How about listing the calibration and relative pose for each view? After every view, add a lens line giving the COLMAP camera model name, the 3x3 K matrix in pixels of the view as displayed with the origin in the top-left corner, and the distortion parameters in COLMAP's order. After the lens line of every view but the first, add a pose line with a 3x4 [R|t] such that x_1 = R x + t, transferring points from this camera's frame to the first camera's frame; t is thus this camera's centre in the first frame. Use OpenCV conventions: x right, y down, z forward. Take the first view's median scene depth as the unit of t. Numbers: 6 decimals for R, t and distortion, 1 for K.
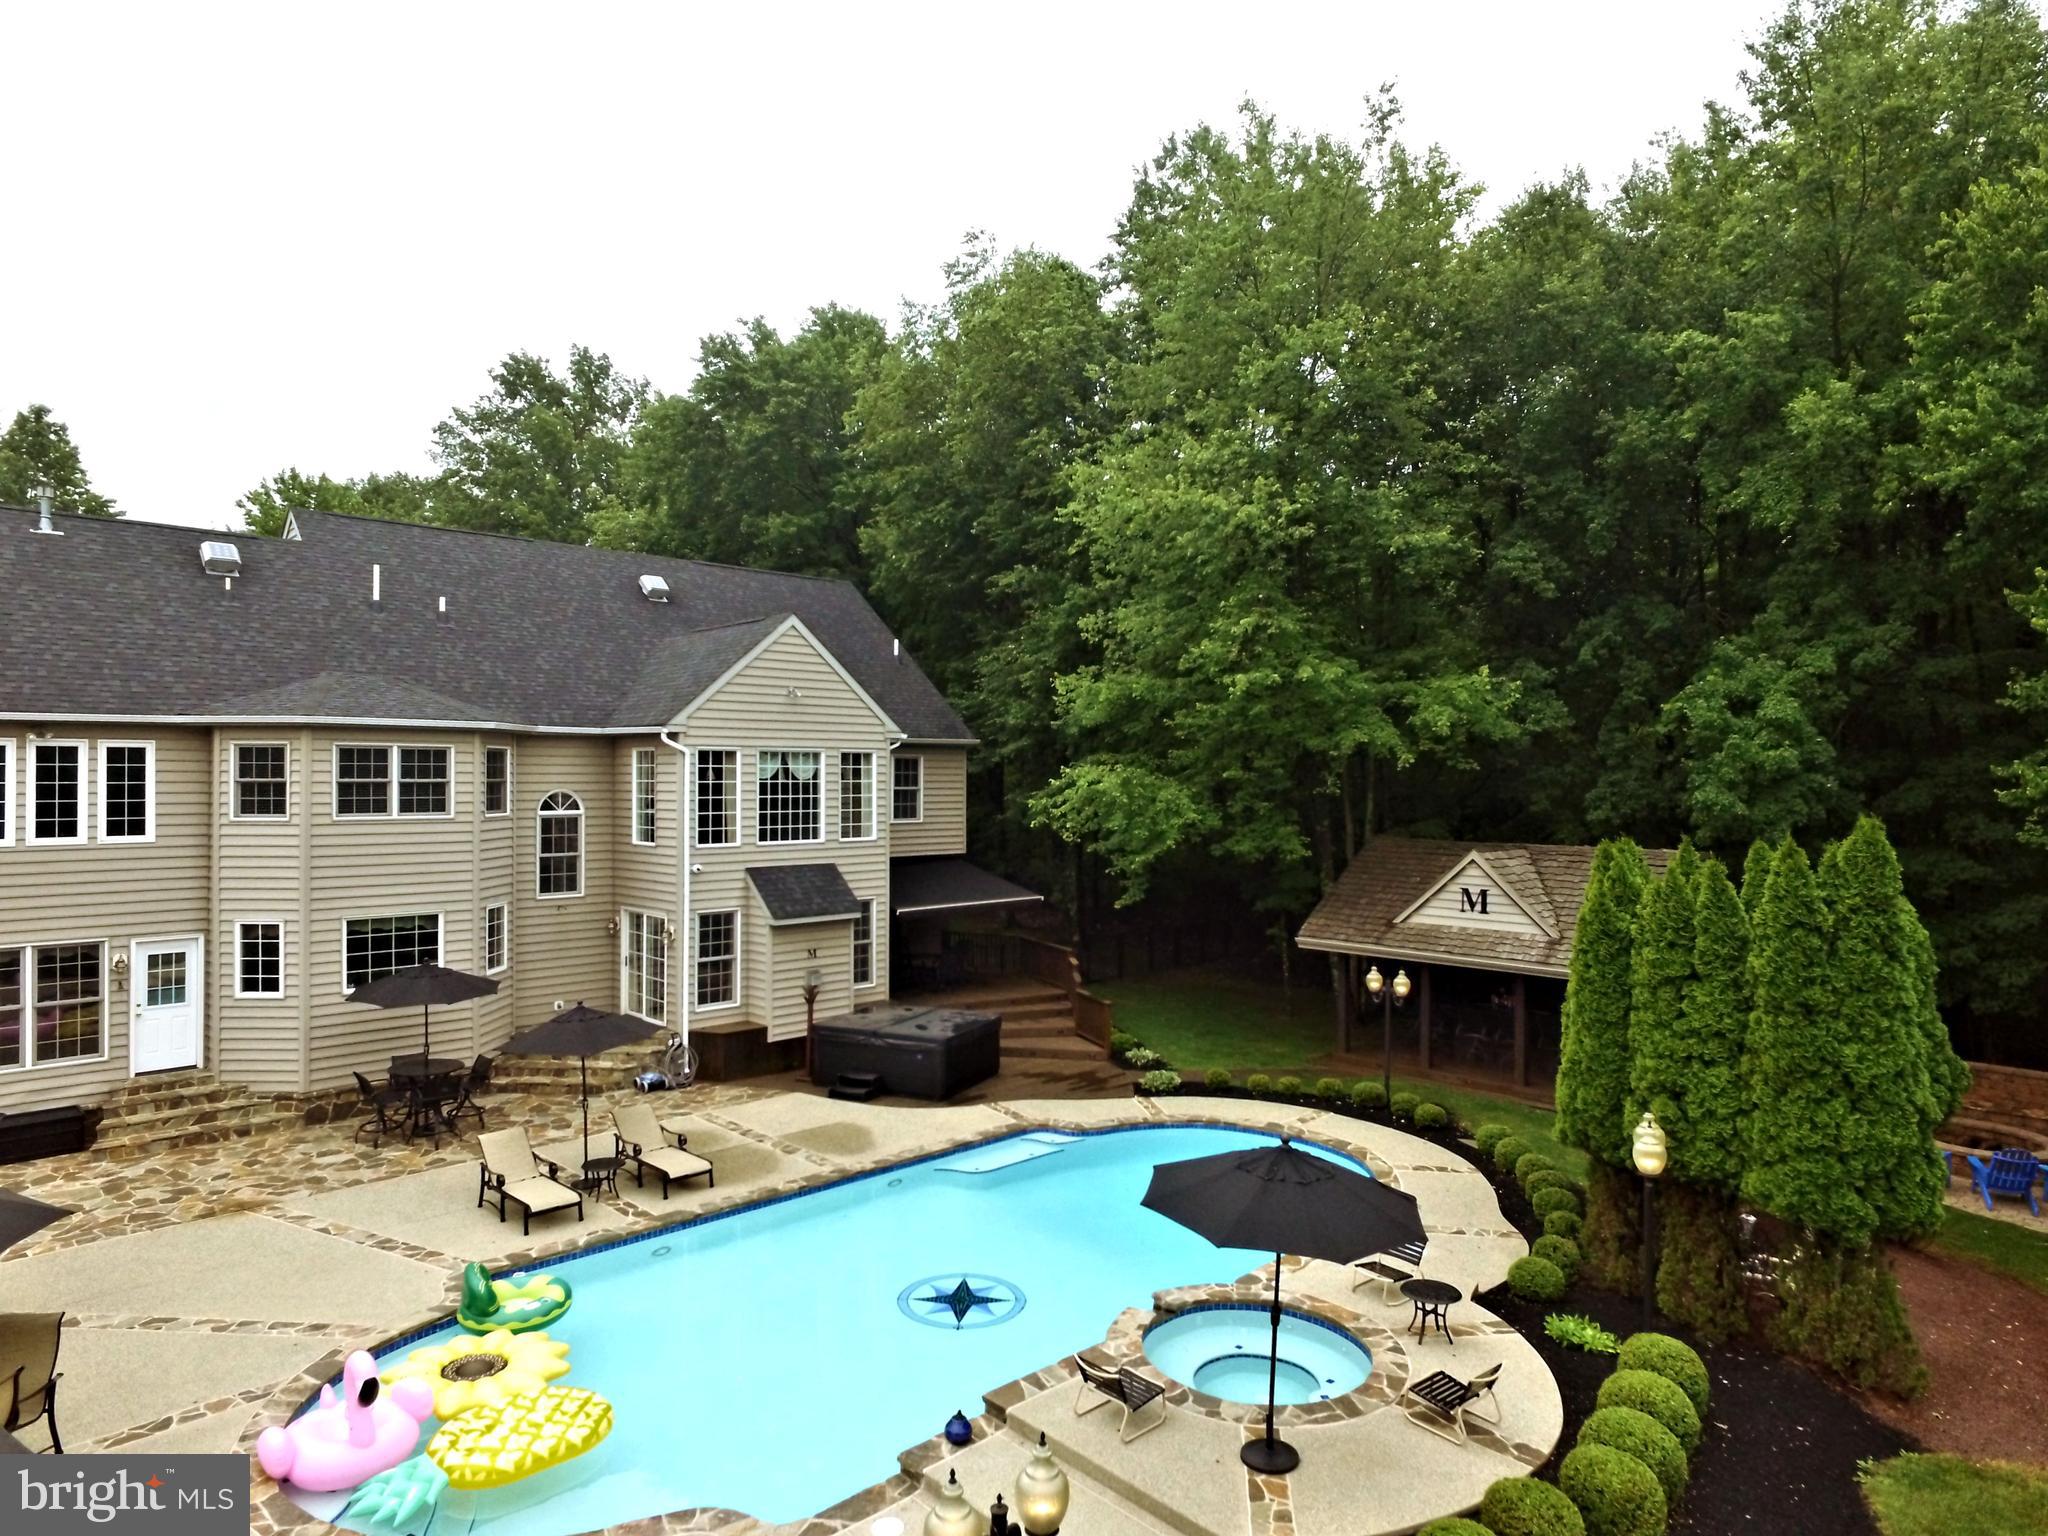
lens RADIAL K [[1251.4, 0, 1034.8], [0, 1251.4, 774.1], [0, 0, 1]] dist [-0.003066, 0.028196]
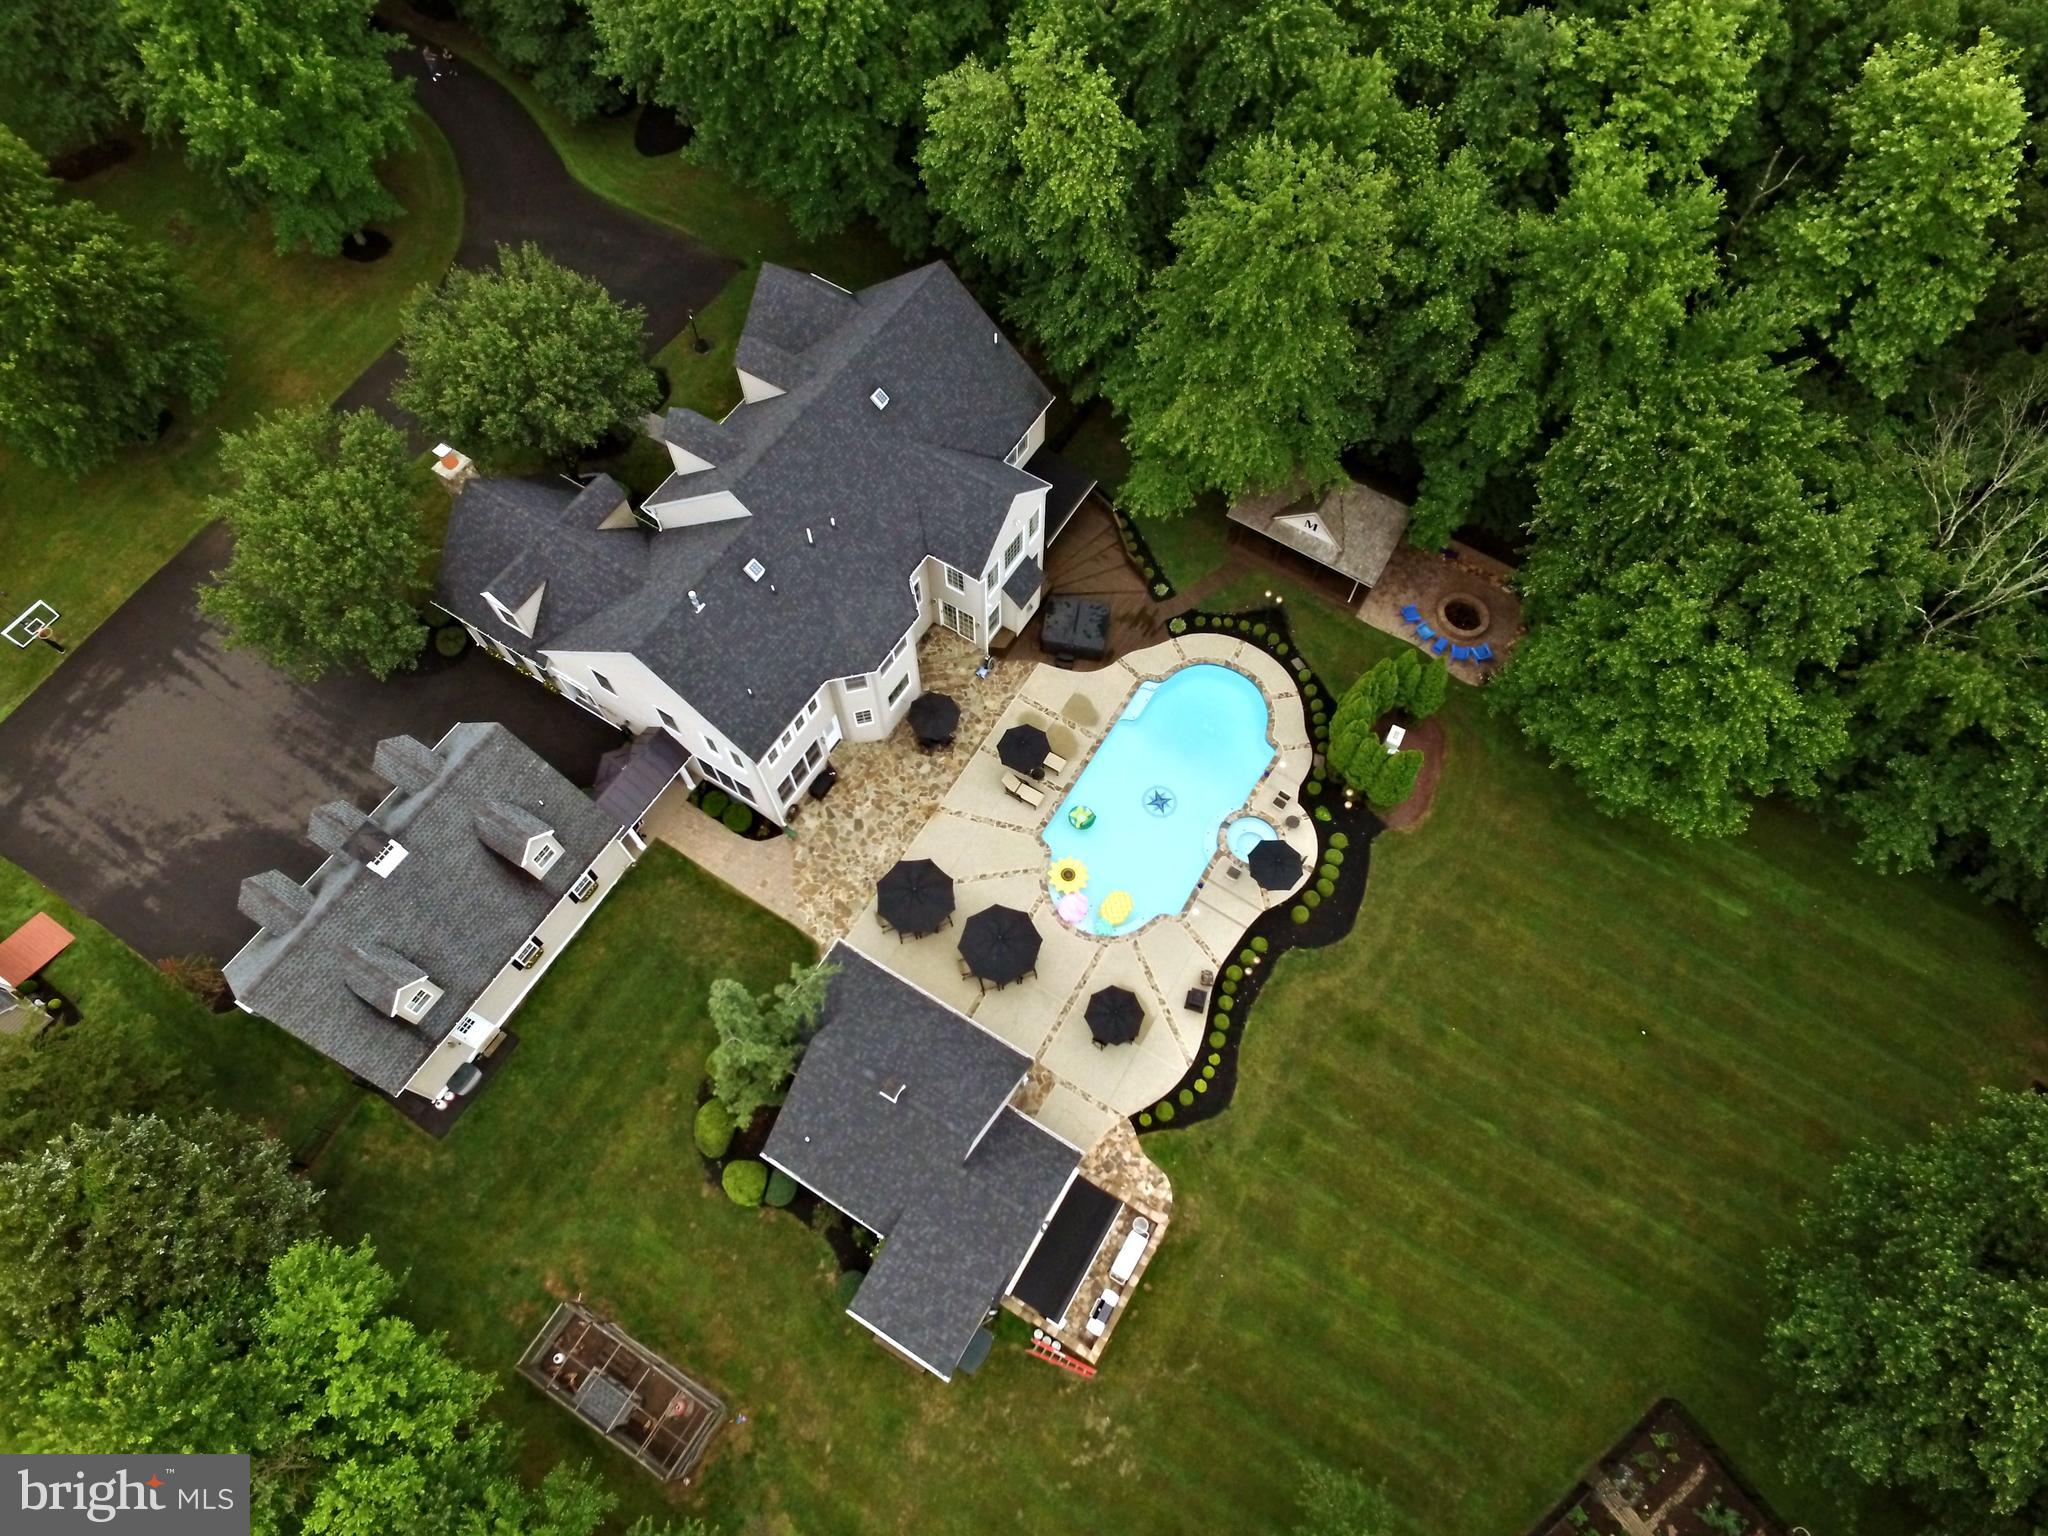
lens RADIAL K [[1194.9, 0, 1041.5], [0, 1194.9, 775.9], [0, 0, 1]] dist [-0.000598, 0.001213]
pose [[0.967202, -0.219405, 0.127989, -0.481511], [-0.021169, 0.432499, 0.901386, -1.592452], [-0.253124, -0.874532, 0.413669, -0.159636]]
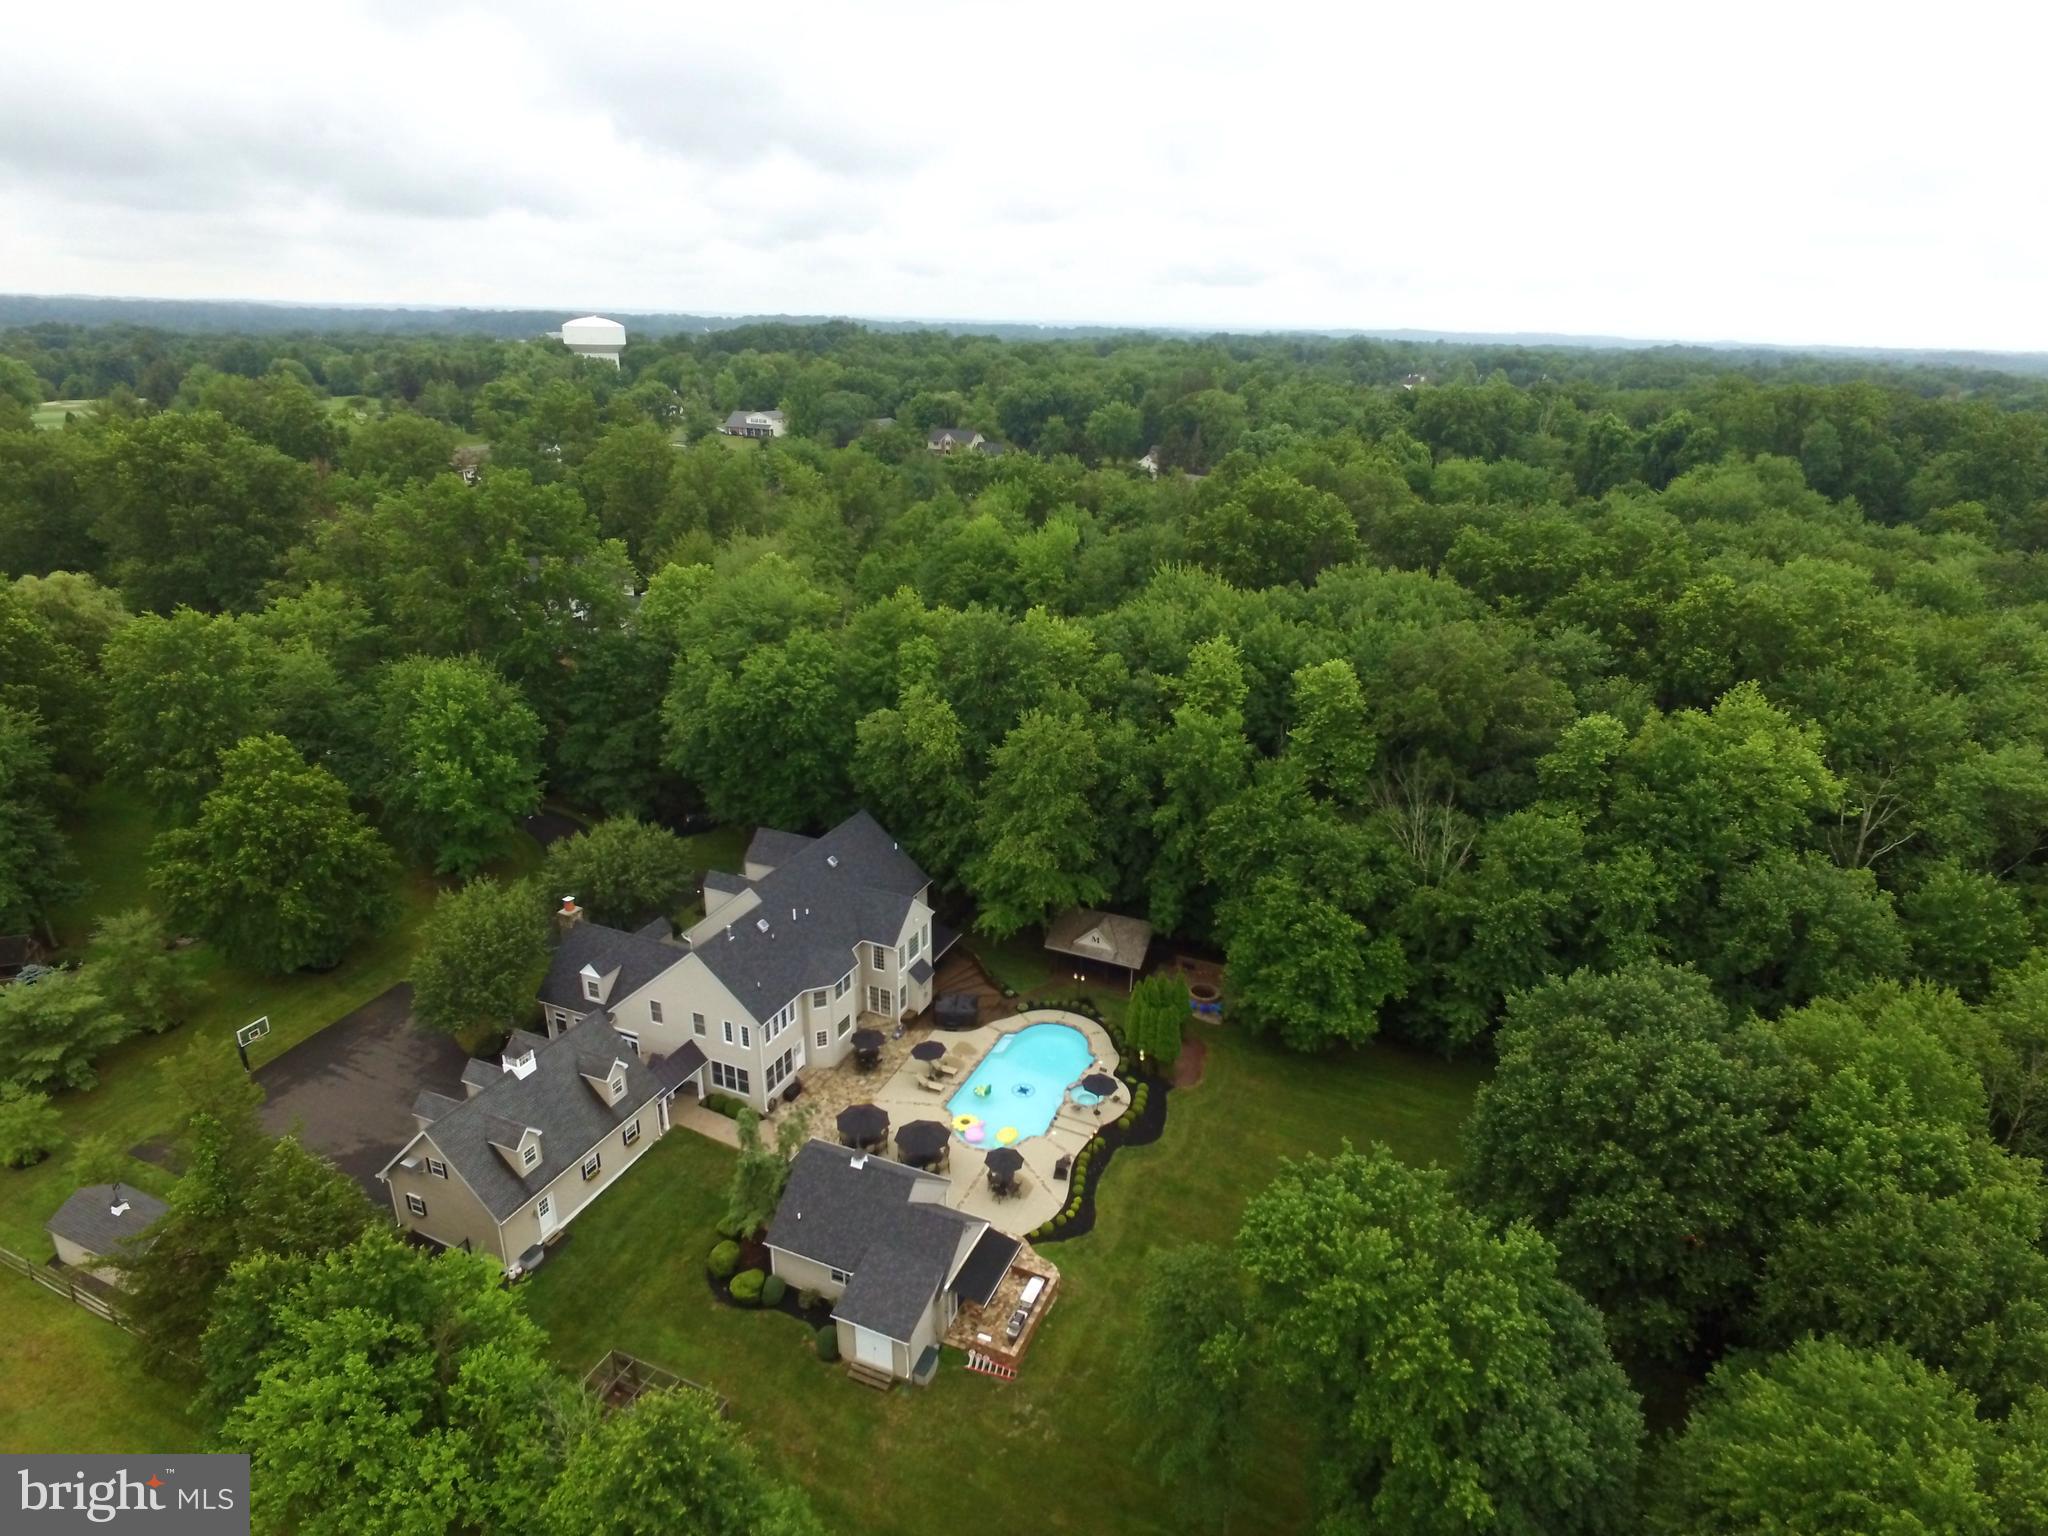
lens RADIAL K [[1194.9, 0, 1041.5], [0, 1194.9, 775.9], [0, 0, 1]] dist [-0.000598, 0.001213]
pose [[0.919542, -0.127112, 0.371866, -1.008215], [-0.018429, 0.931258, 0.363894, -1.573382], [-0.392559, -0.341469, 0.853988, -1.715985]]
